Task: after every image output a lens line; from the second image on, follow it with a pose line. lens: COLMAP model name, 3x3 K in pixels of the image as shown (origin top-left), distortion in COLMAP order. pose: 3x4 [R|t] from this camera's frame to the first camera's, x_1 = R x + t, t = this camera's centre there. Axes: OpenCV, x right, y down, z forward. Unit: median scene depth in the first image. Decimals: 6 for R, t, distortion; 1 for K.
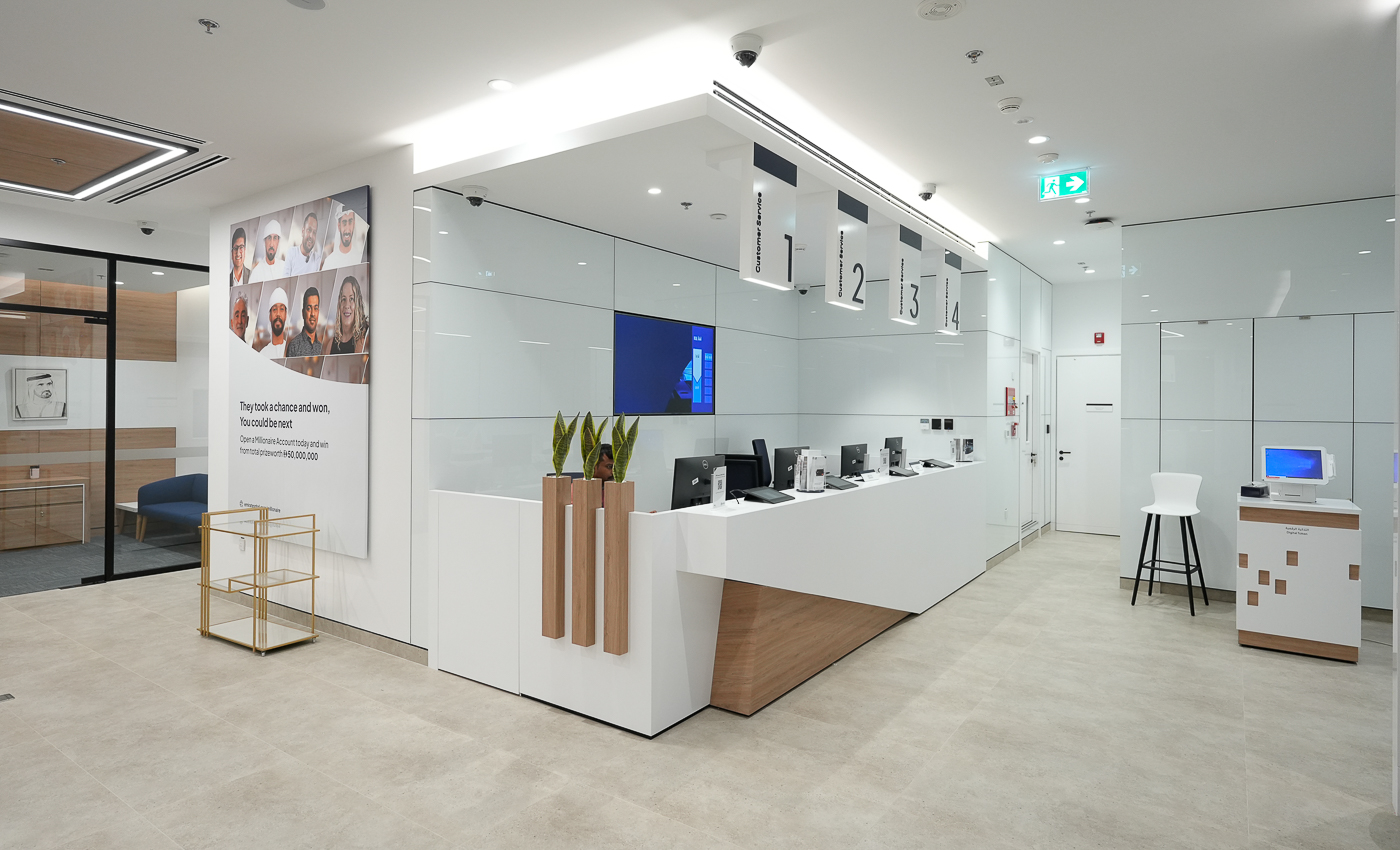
lens RADIAL K [[766.4, 0, 689.3], [0, 766.4, 409.7], [0, 0, 1]] dist [-0.006702, 0.011434]
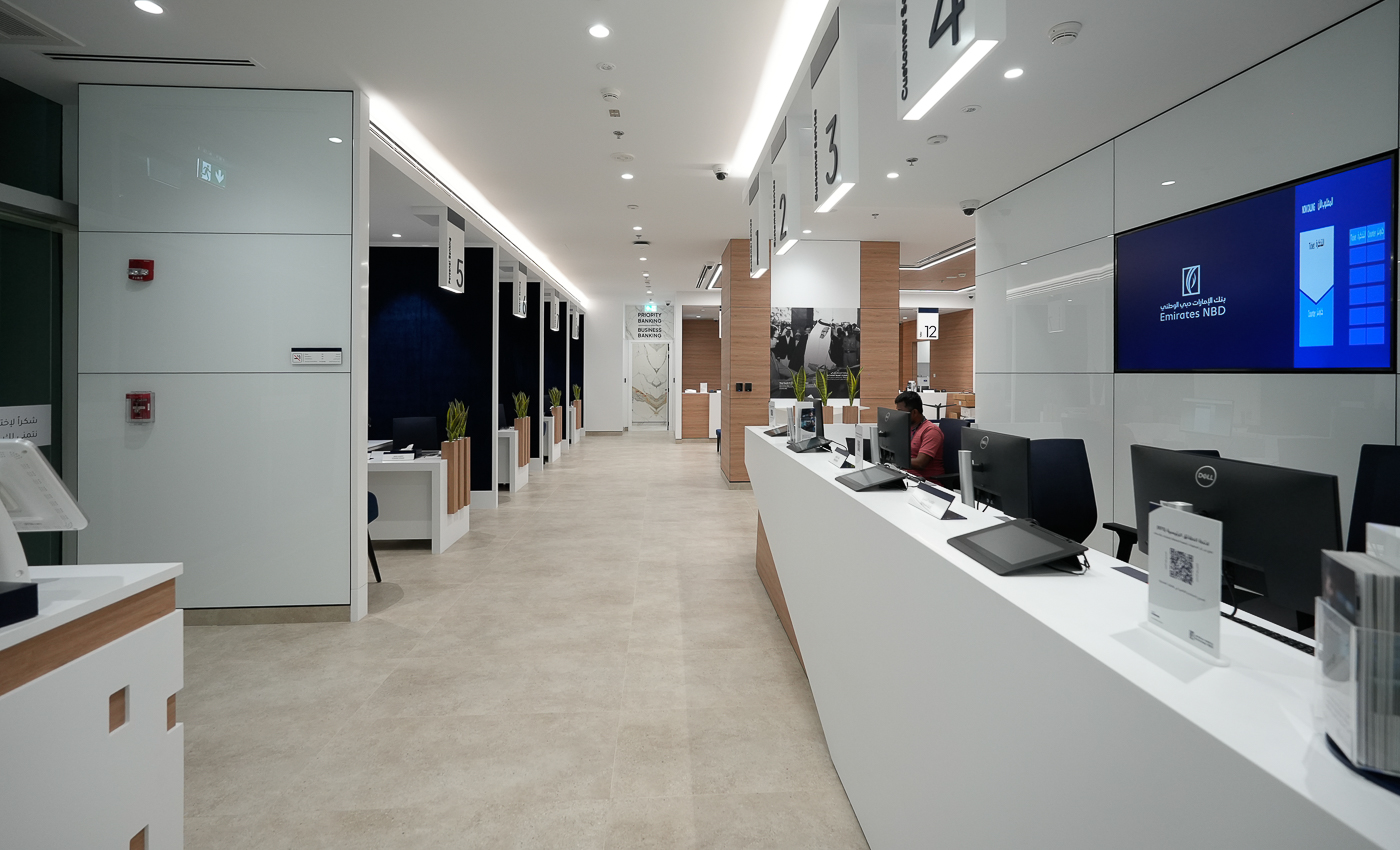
lens RADIAL K [[622.4, 0, 717.5], [0, 622.4, 375.7], [0, 0, 1]] dist [-0.017241, 0.007991]
pose [[-0.758251, -0.003707, -0.651952, 0.812390], [-0.011378, 0.999907, 0.007548, 0.014733], [0.651863, 0.013141, -0.758223, 1.635116]]
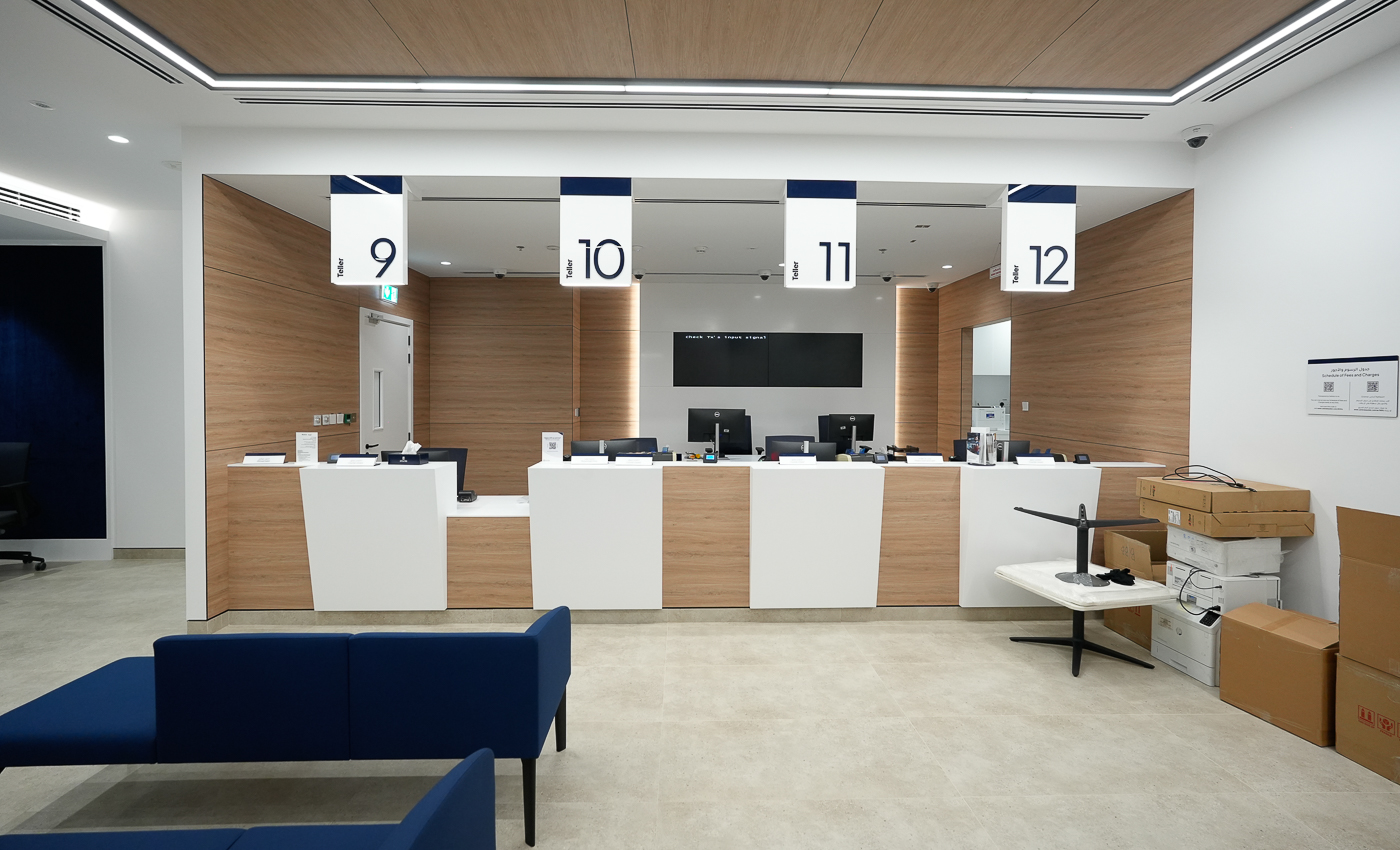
lens RADIAL K [[622.4, 0, 694.9], [0, 622.4, 397.6], [0, 0, 1]] dist [-0.017241, 0.007991]
pose [[-0.798420, -0.003279, -0.602092, -1.013225], [-0.013964, 0.999817, 0.013072, 0.000603], [0.601939, 0.018845, -0.798320, 0.409416]]
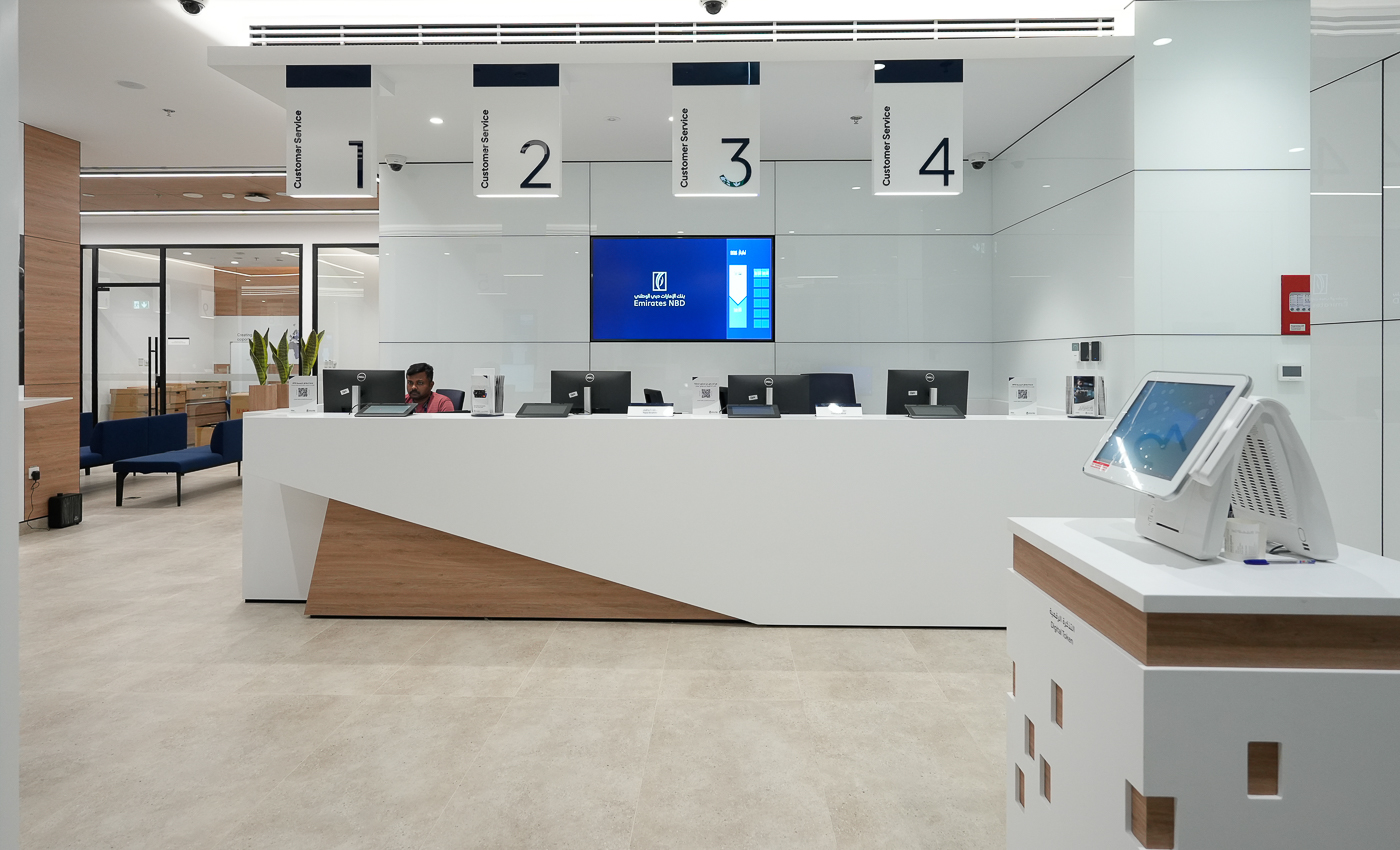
lens RADIAL K [[766.4, 0, 680.2], [0, 766.4, 359.0], [0, 0, 1]] dist [-0.006702, 0.011434]
pose [[0.550249, -0.005722, -0.834981, 1.072508], [-0.004009, 0.999947, -0.009494, 0.052908], [0.834991, 0.008572, 0.550196, 0.746644]]
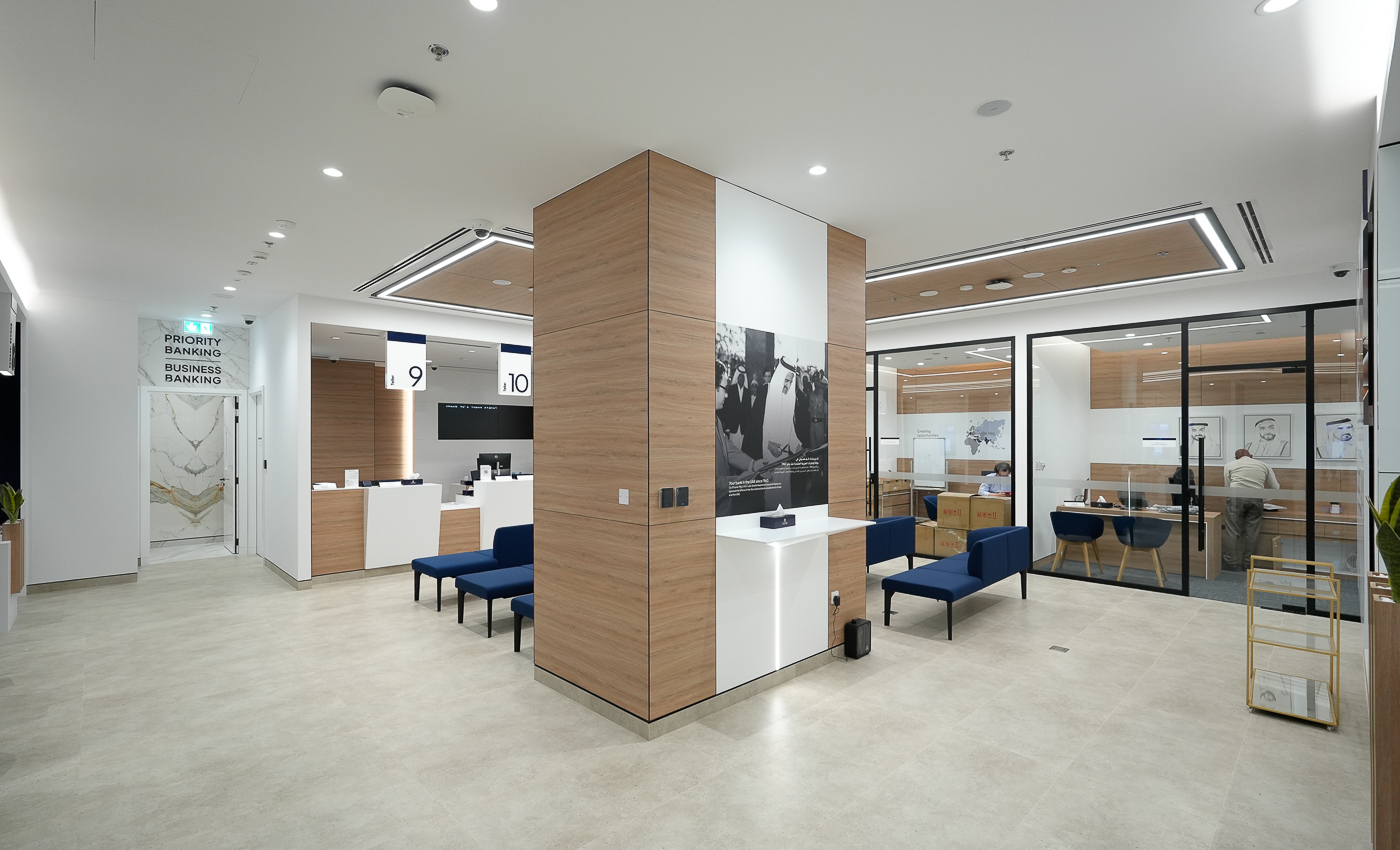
lens RADIAL K [[622.4, 0, 699.3], [0, 622.4, 437.9], [0, 0, 1]] dist [-0.017241, 0.007991]
pose [[-0.173049, -0.008220, -0.984879, 0.352780], [-0.009789, 0.999930, -0.006625, -0.008956], [0.984865, 0.008495, -0.173117, 0.493244]]
